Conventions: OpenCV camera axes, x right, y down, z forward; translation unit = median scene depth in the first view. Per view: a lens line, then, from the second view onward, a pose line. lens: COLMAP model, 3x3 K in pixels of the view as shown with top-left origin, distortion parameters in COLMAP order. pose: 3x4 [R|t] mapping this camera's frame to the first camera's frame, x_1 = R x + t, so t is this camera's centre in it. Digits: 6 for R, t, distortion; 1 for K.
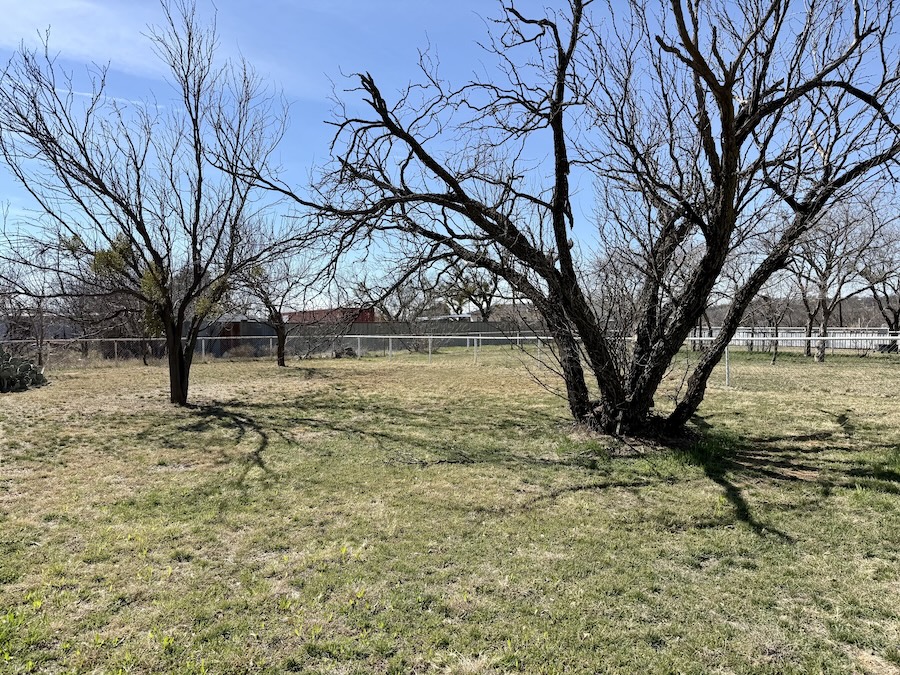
lens RADIAL K [[630.9, 0, 450.0], [0, 630.9, 337.5], [0, 0, 1]] dist [0.101696, -0.138784]
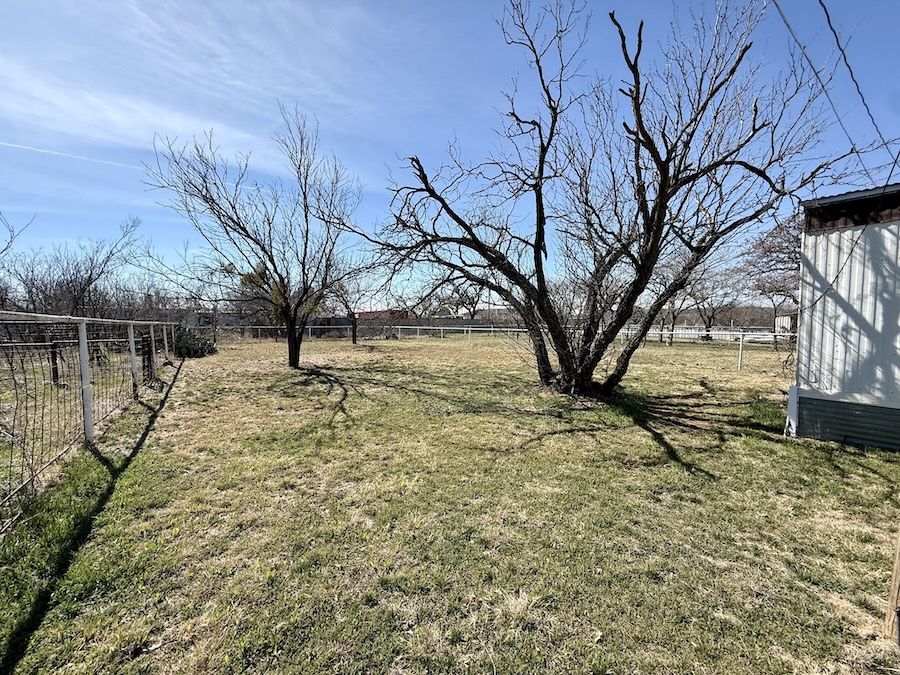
lens RADIAL K [[366.1, 0, 450.0], [0, 366.1, 337.5], [0, 0, 1]] dist [-0.002321, -0.000025]
pose [[0.999885, 0.014634, -0.003906, -0.034127], [-0.014529, 0.999568, 0.025566, -0.004622], [0.004279, -0.025506, 0.999665, 0.111112]]
